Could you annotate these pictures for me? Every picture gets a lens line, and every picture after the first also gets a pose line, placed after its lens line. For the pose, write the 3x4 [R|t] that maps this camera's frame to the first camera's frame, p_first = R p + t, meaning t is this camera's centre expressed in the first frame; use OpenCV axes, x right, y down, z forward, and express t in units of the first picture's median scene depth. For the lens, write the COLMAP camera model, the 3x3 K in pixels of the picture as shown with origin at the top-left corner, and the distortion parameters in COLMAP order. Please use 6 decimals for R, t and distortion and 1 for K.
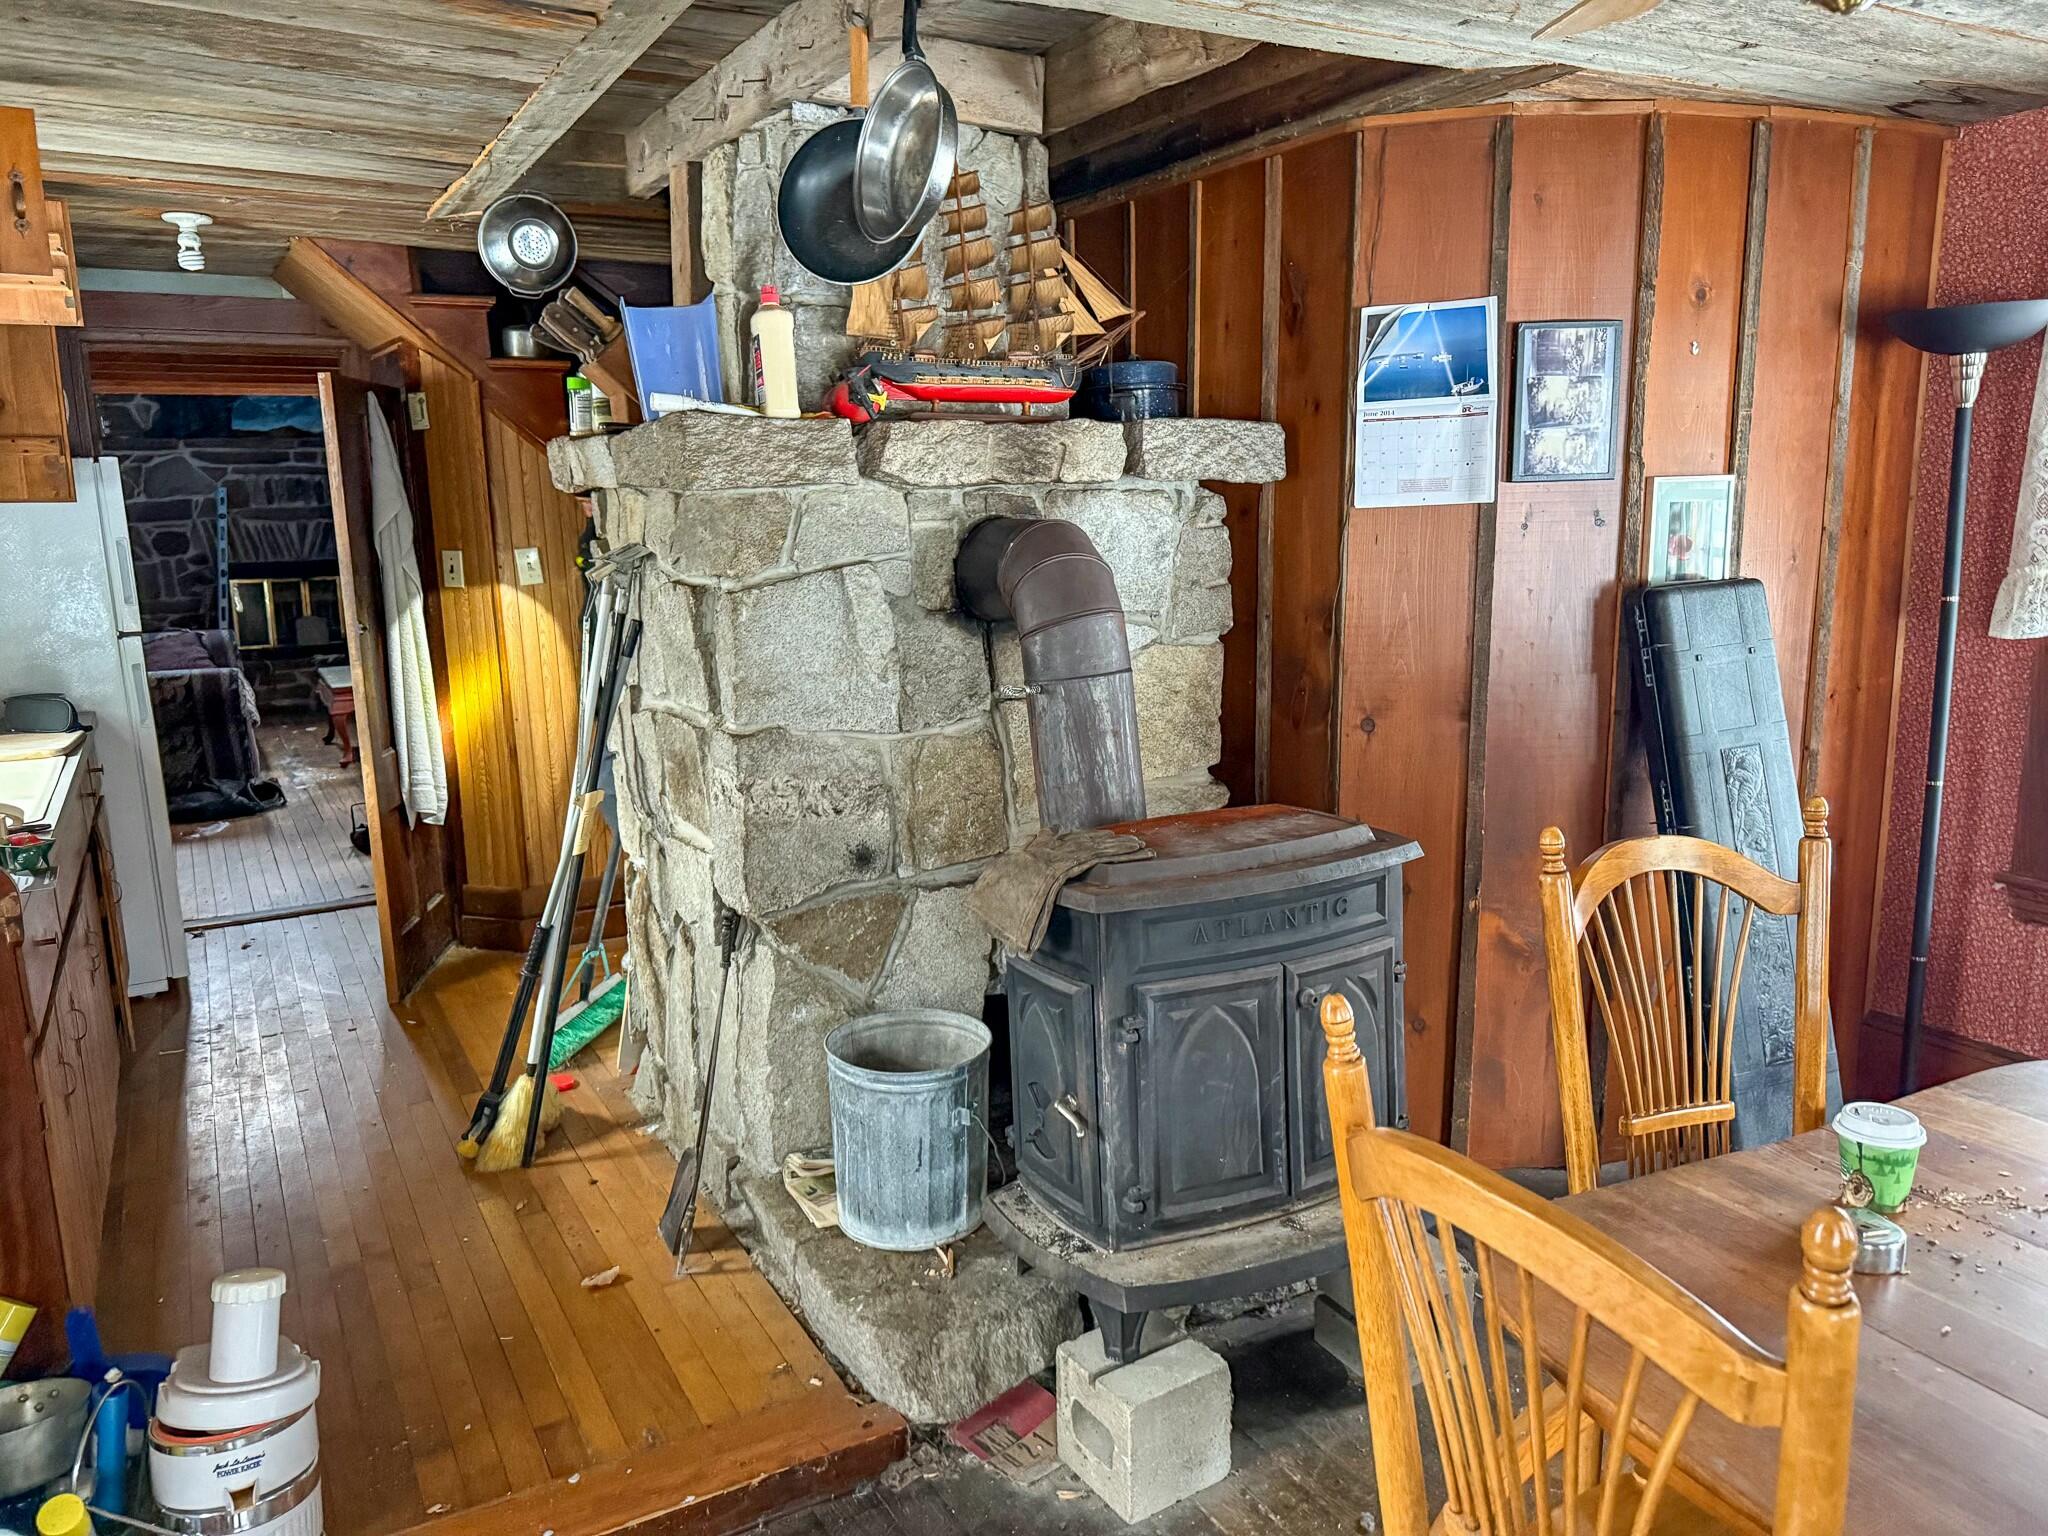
lens RADIAL K [[1427.3, 0, 1023.2], [0, 1427.3, 760.6], [0, 0, 1]] dist [0.132952, -0.168587]
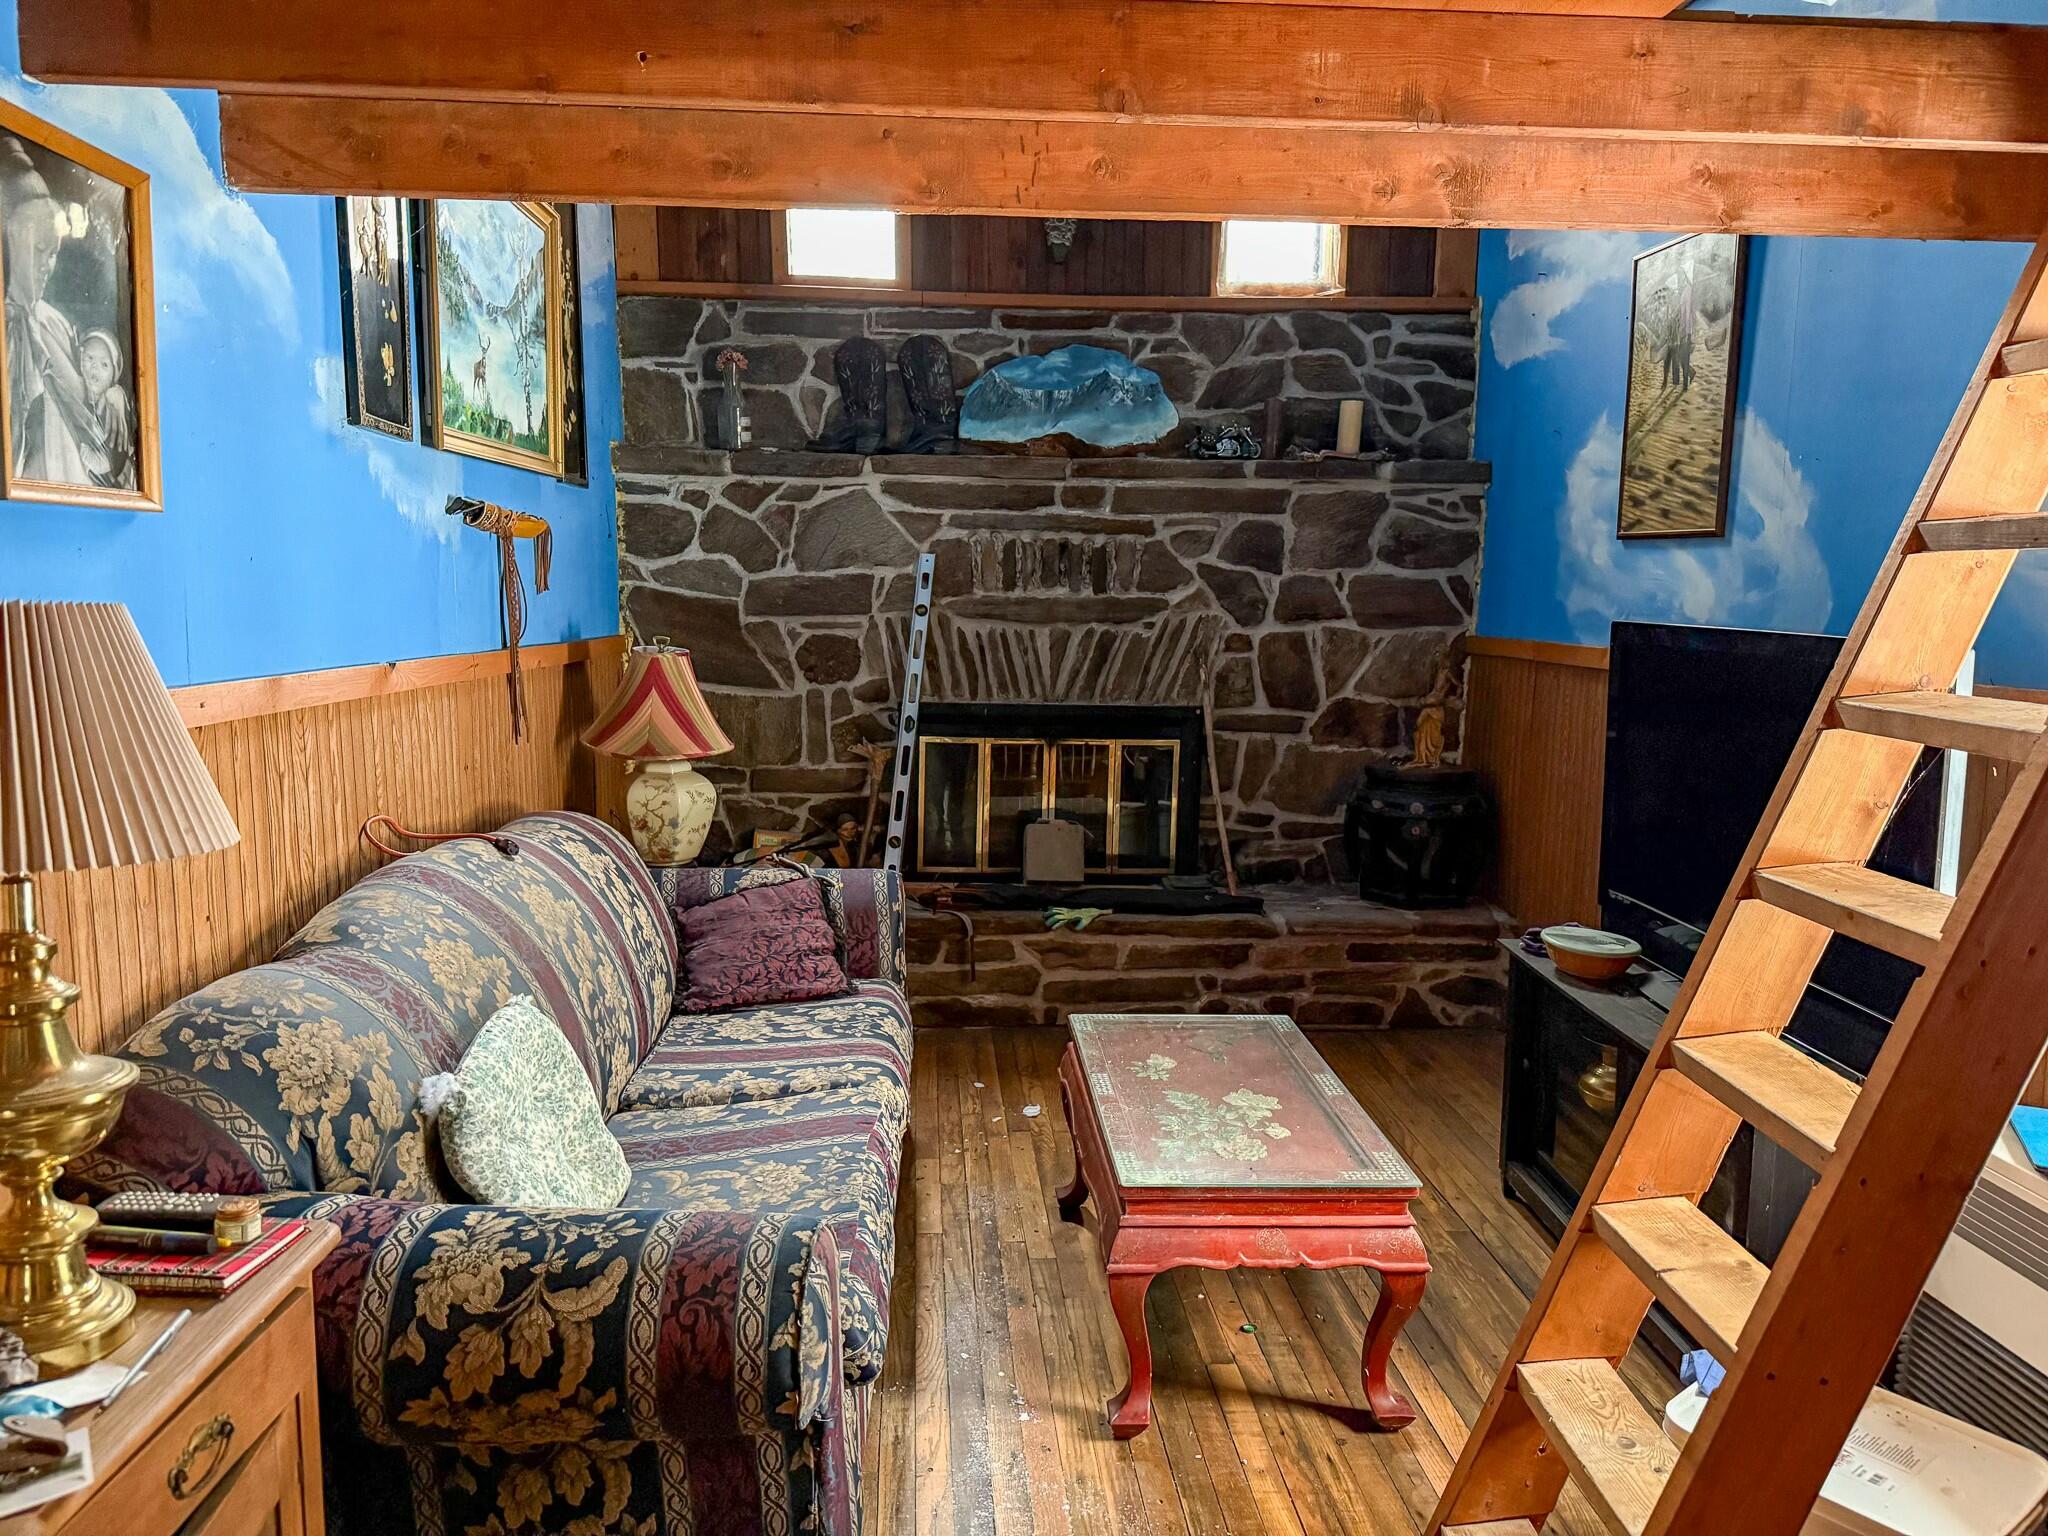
lens RADIAL K [[1427.3, 0, 1023.2], [0, 1427.3, 760.6], [0, 0, 1]] dist [0.132952, -0.168587]
pose [[0.895769, 0.086196, -0.436082, -1.001207], [-0.116346, 0.992284, -0.042855, -0.332344], [0.429023, 0.089124, 0.898886, 1.945636]]
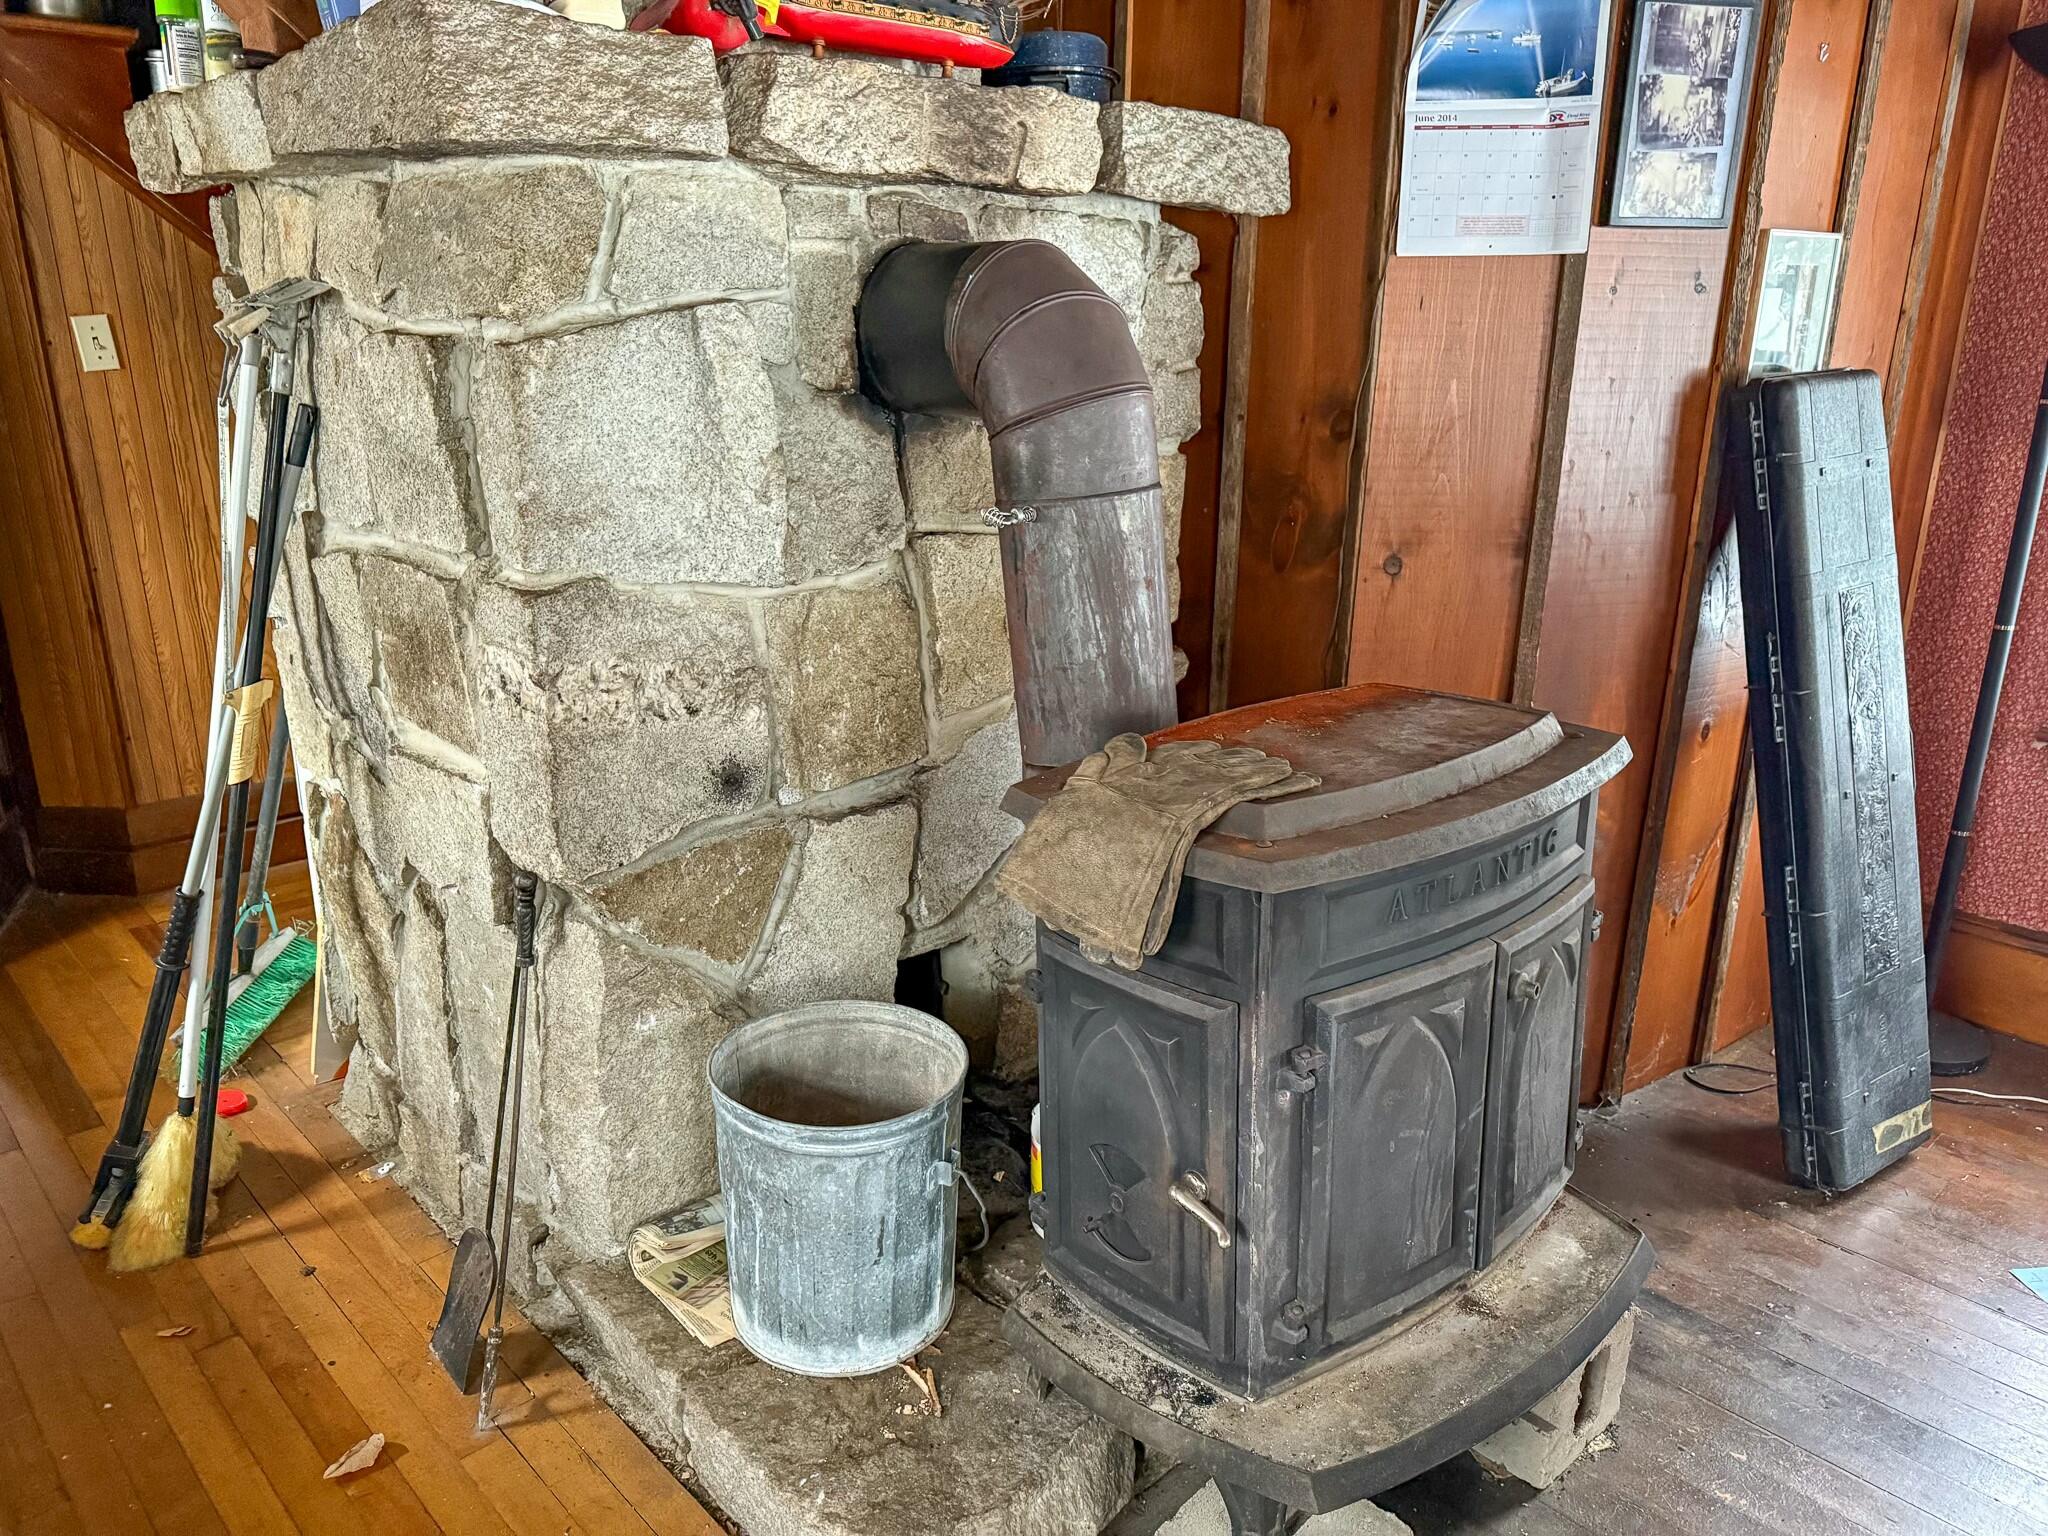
lens RADIAL K [[1450.5, 0, 1021.0], [0, 1450.5, 788.2], [0, 0, 1]] dist [0.085356, -0.125769]
pose [[0.973099, -0.044855, 0.225979, -0.129358], [0.016620, 0.991975, 0.125333, -0.008747], [-0.229788, -0.118206, 0.966036, 0.321565]]
